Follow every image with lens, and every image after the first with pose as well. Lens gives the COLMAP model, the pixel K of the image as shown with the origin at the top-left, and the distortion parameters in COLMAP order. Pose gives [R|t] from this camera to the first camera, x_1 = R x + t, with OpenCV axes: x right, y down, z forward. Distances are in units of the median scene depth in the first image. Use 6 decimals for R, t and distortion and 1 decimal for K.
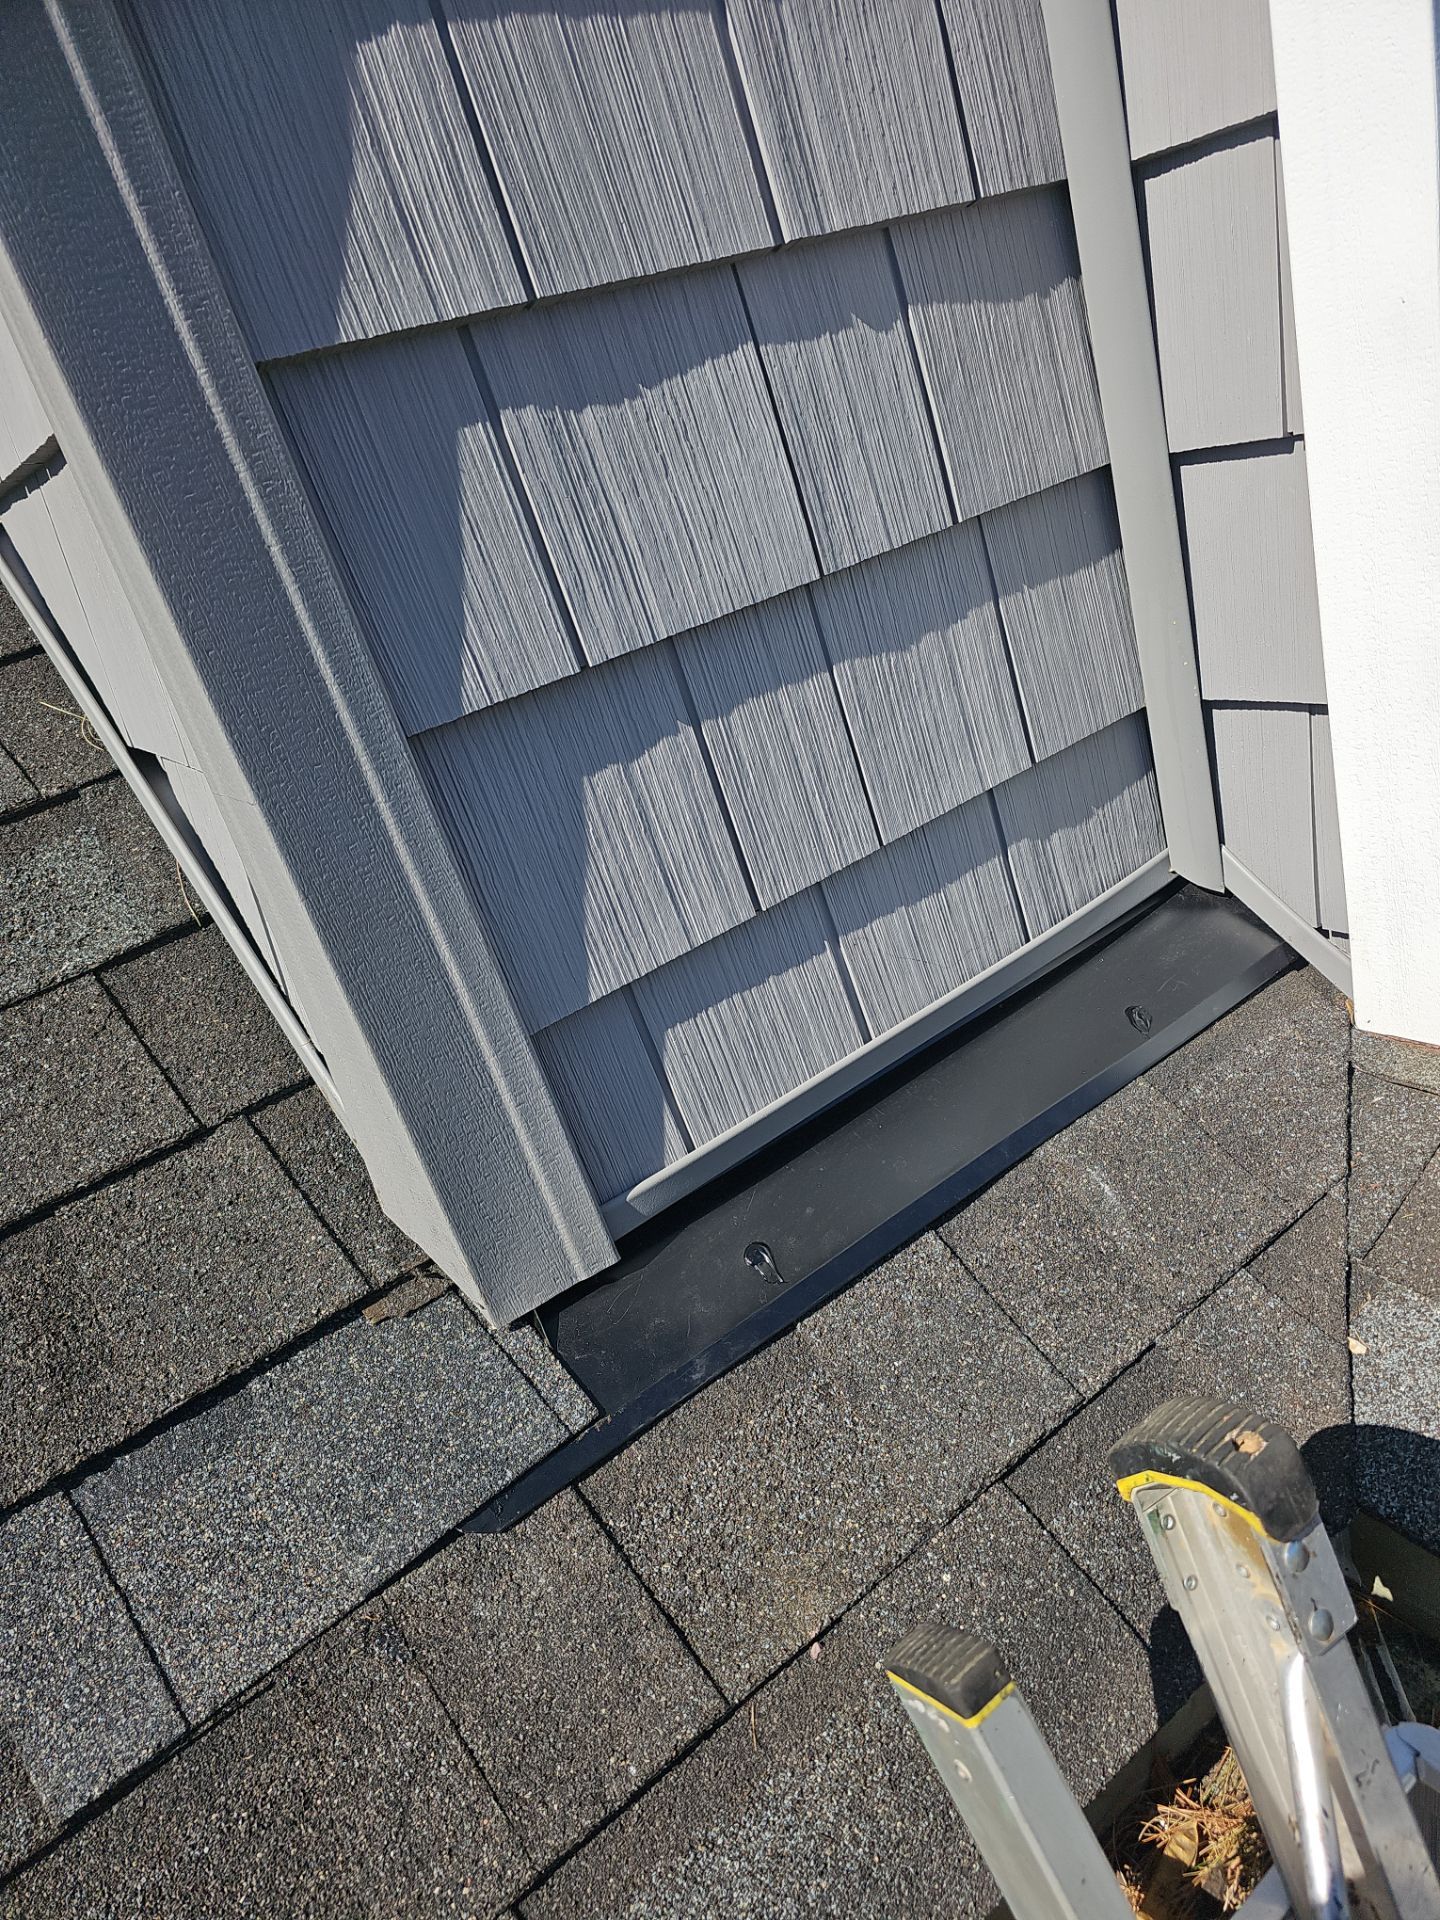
lens RADIAL K [[1287.6, 0, 718.6], [0, 1287.6, 953.7], [0, 0, 1]] dist [0.043688, -0.027847]
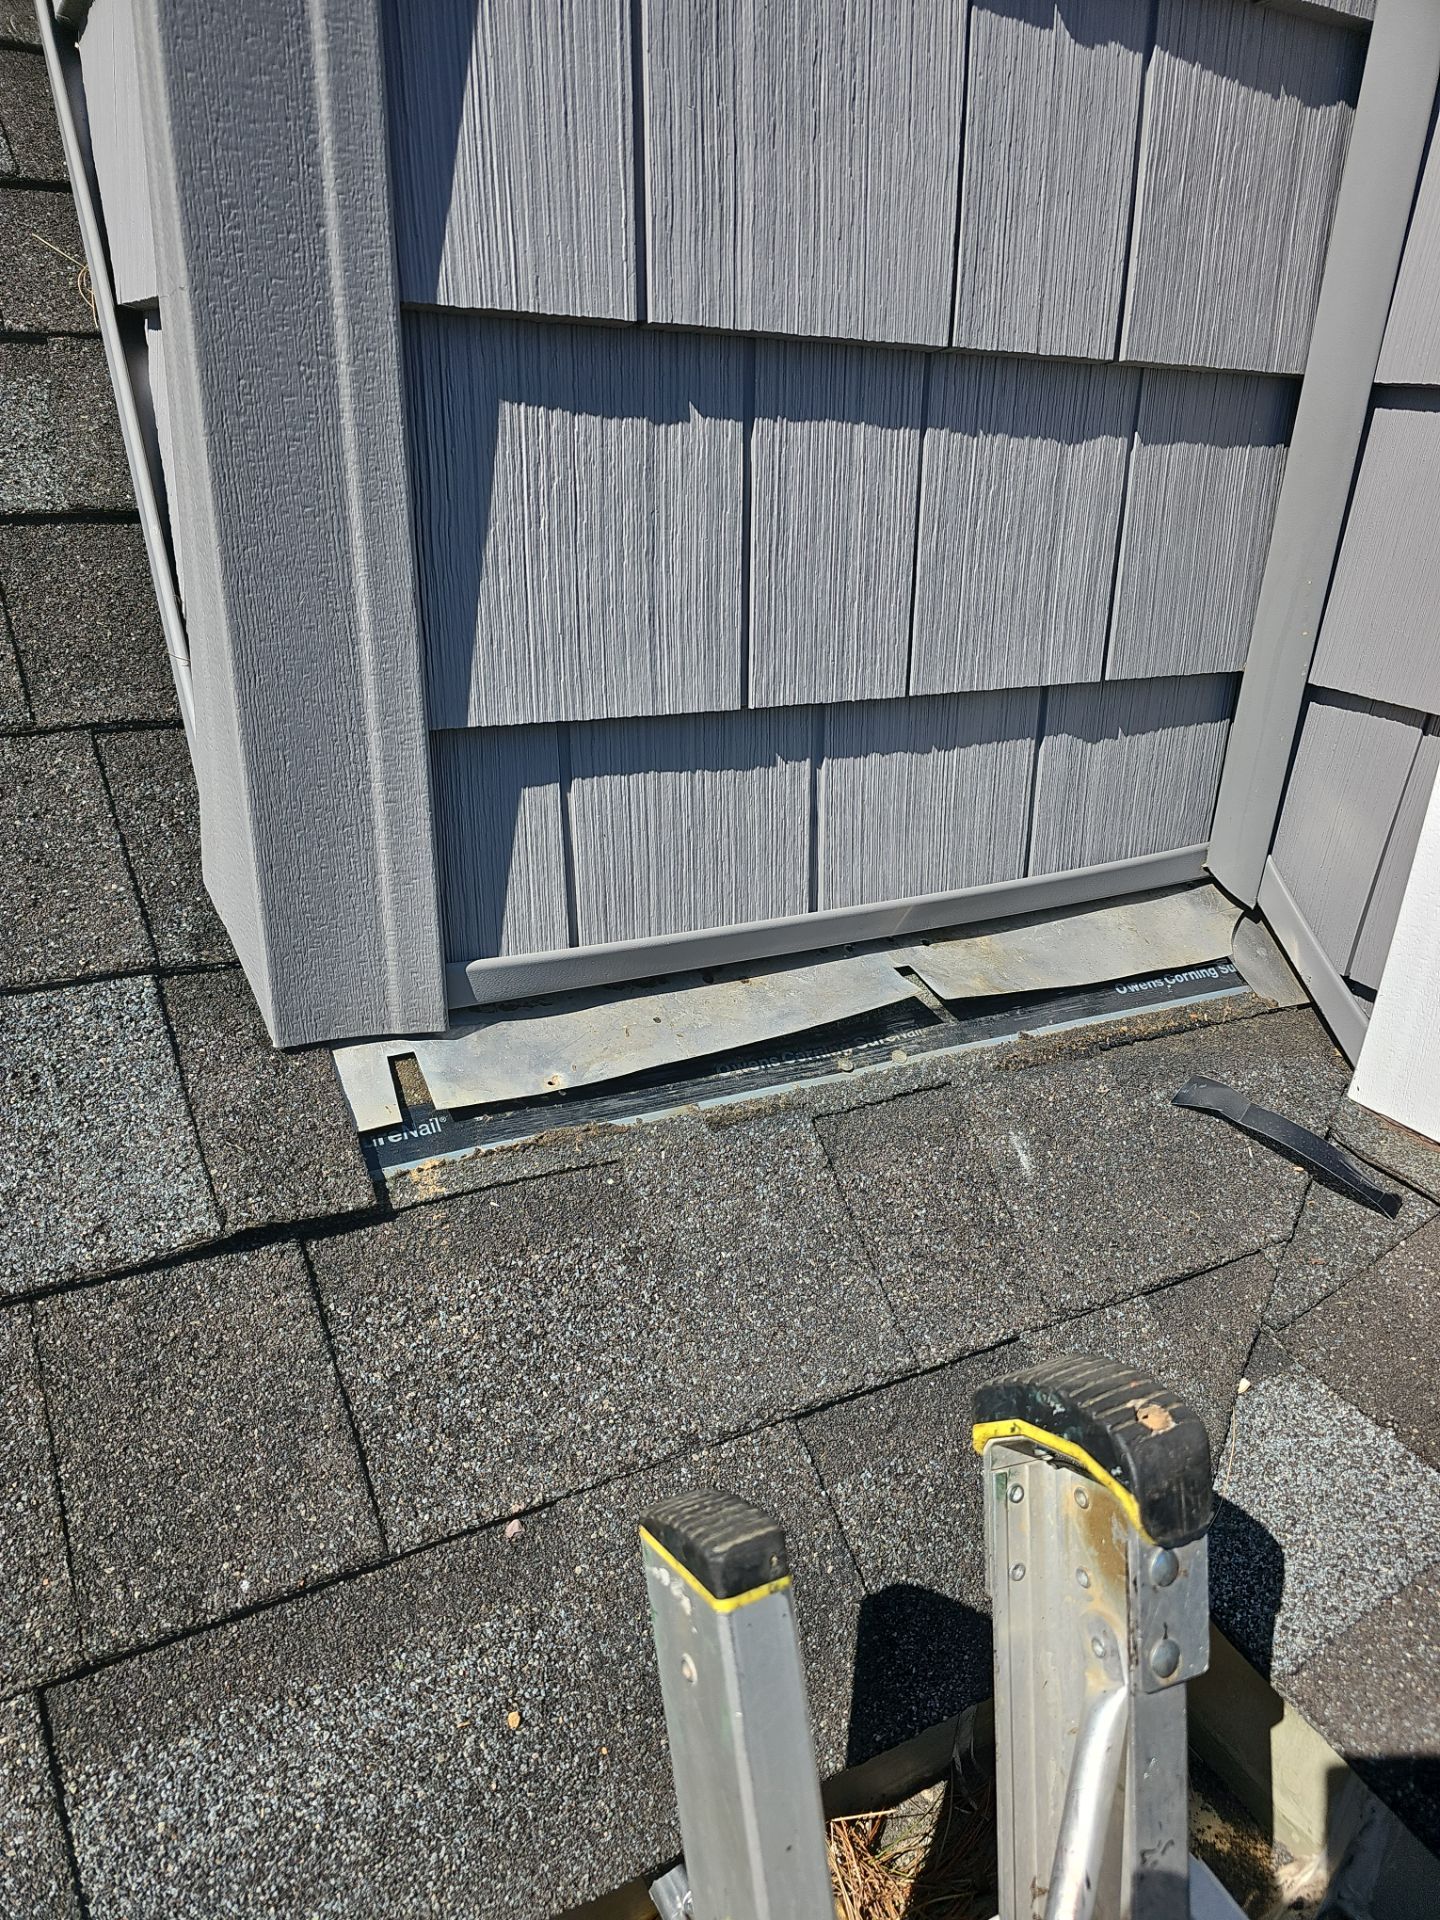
lens RADIAL K [[1287.6, 0, 706.1], [0, 1287.6, 948.0], [0, 0, 1]] dist [0.043688, -0.027847]
pose [[0.944368, 0.328860, 0.004466, 0.058546], [-0.328881, 0.944356, 0.005332, 0.129517], [-0.002464, -0.006504, 0.999976, 0.162457]]
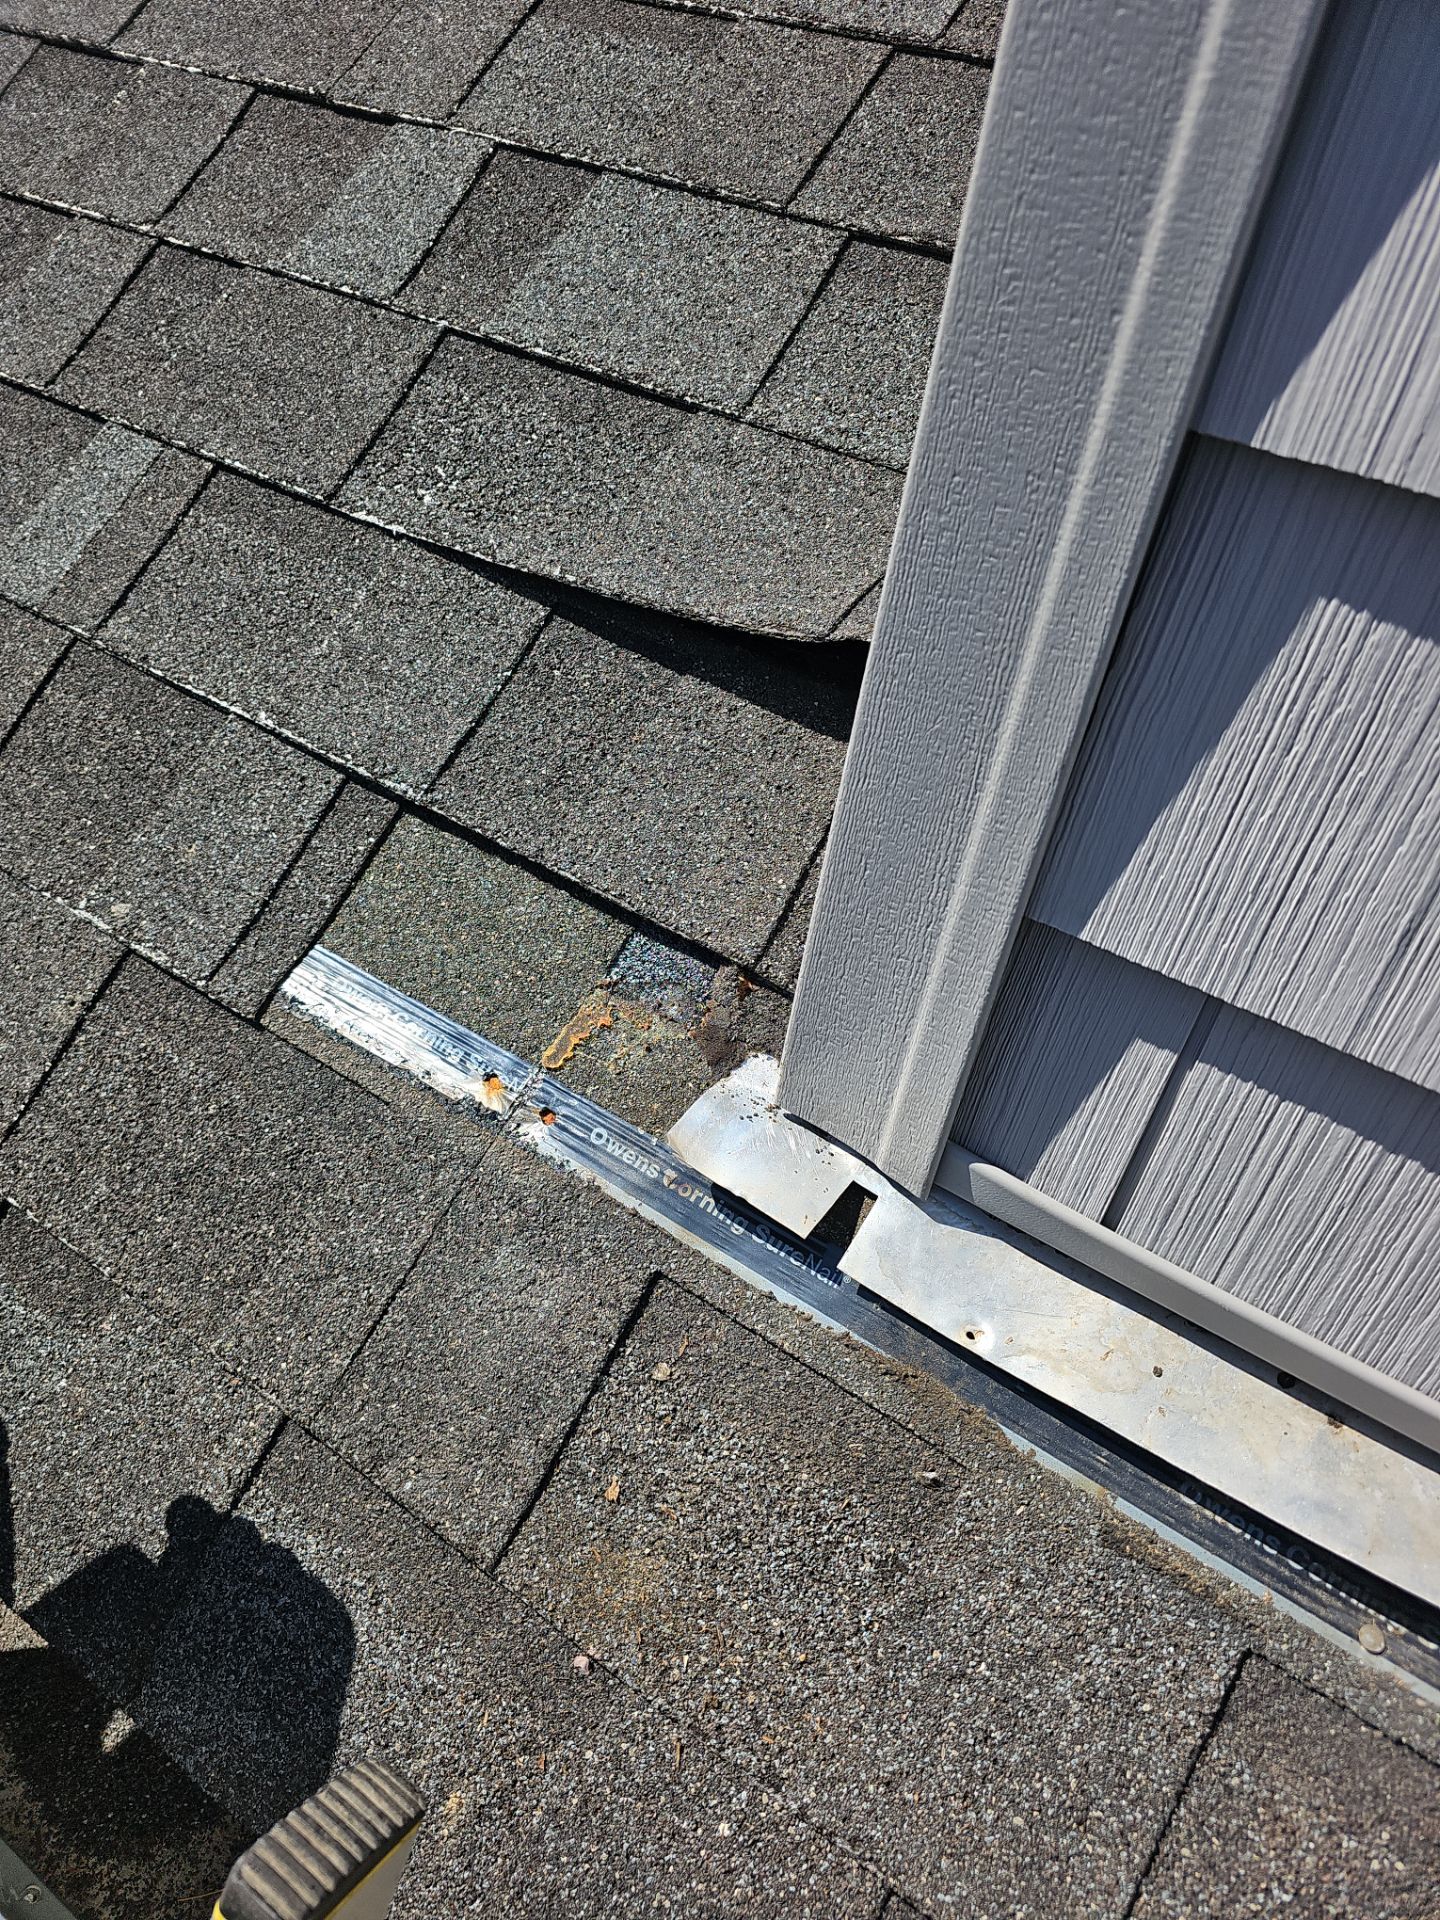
lens RADIAL K [[1287.6, 0, 715.6], [0, 1287.6, 952.4], [0, 0, 1]] dist [0.043688, -0.027847]
pose [[0.321193, 0.776447, -0.542185, 0.175242], [-0.575107, 0.614783, 0.539716, -0.190975], [0.752388, 0.138461, 0.644004, 0.430946]]
